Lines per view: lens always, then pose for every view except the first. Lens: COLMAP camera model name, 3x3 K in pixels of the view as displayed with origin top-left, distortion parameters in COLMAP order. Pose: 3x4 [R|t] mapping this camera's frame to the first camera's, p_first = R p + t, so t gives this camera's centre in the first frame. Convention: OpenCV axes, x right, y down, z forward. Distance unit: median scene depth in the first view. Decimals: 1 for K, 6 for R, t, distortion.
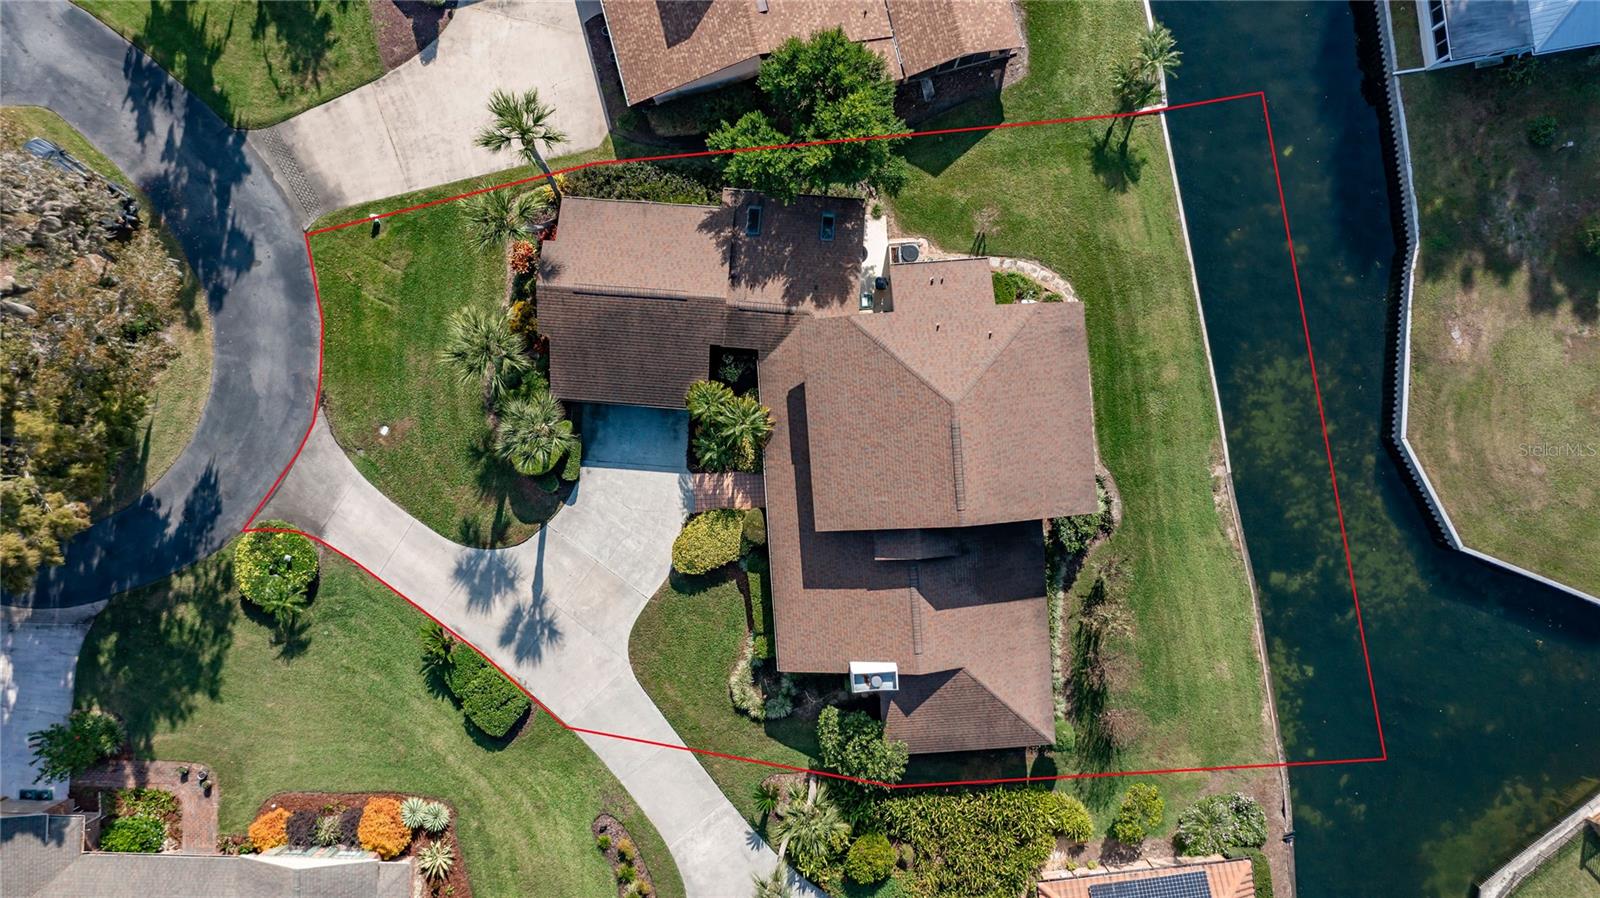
lens RADIAL K [[1247.1, 0, 790.5], [0, 1247.1, 440.9], [0, 0, 1]] dist [0.021206, 0.007449]
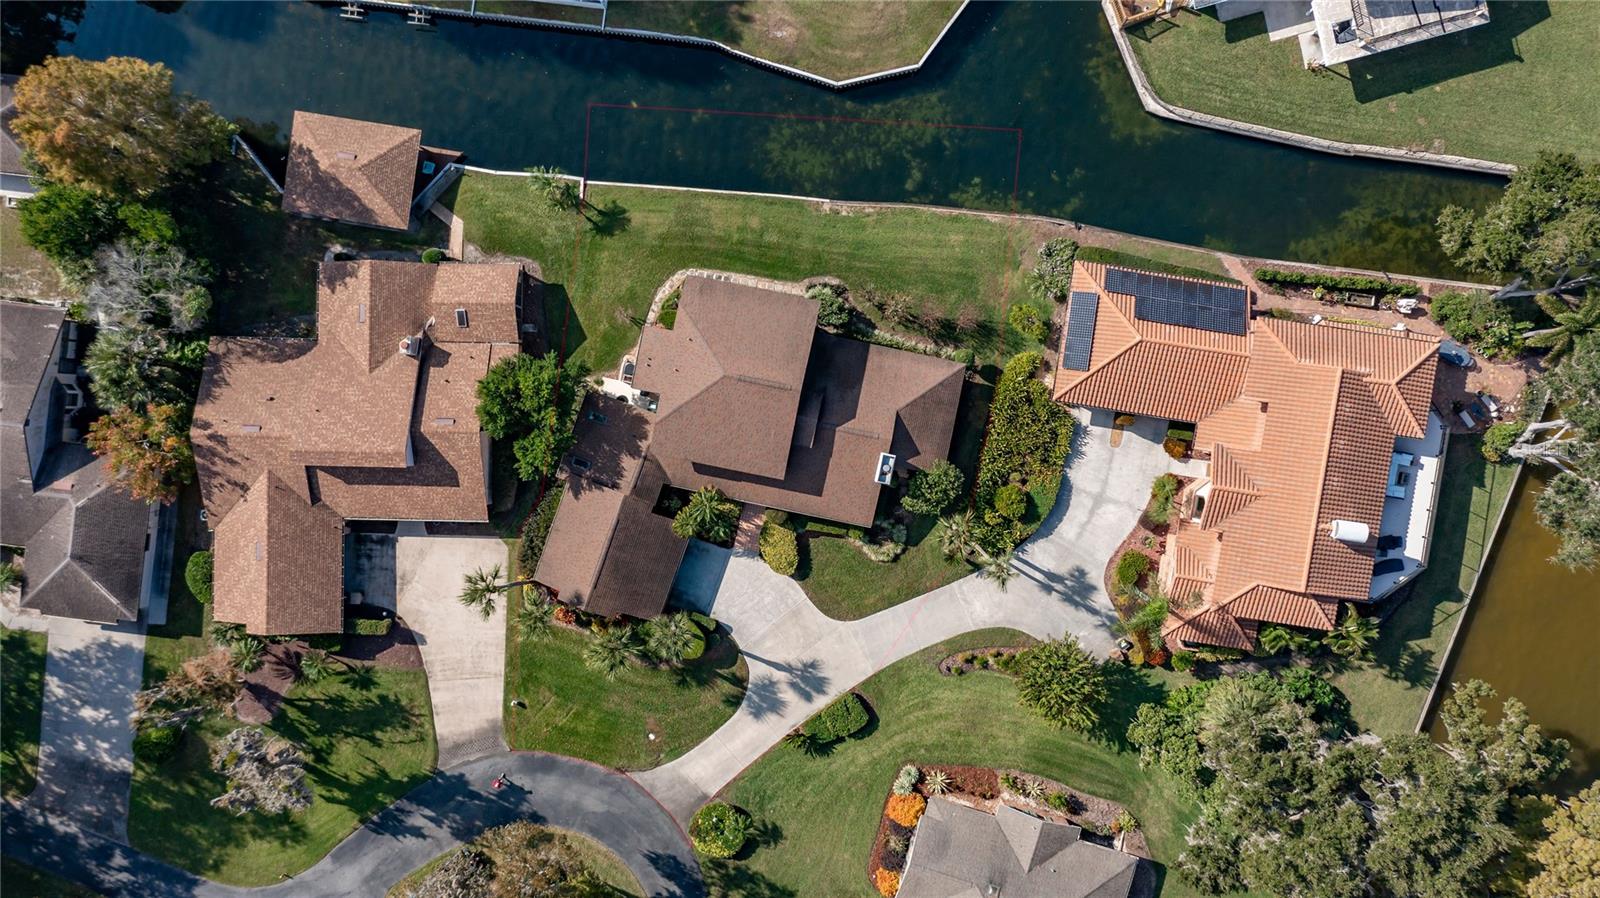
lens RADIAL K [[1265.9, 0, 804.3], [0, 1265.9, 454.9], [0, 0, 1]] dist [-0.006175, 0.051396]
pose [[0.268453, -0.963211, -0.012527, 0.069392], [0.962905, 0.268691, -0.024858, 0.116024], [0.027309, -0.005389, 0.999613, -0.515288]]
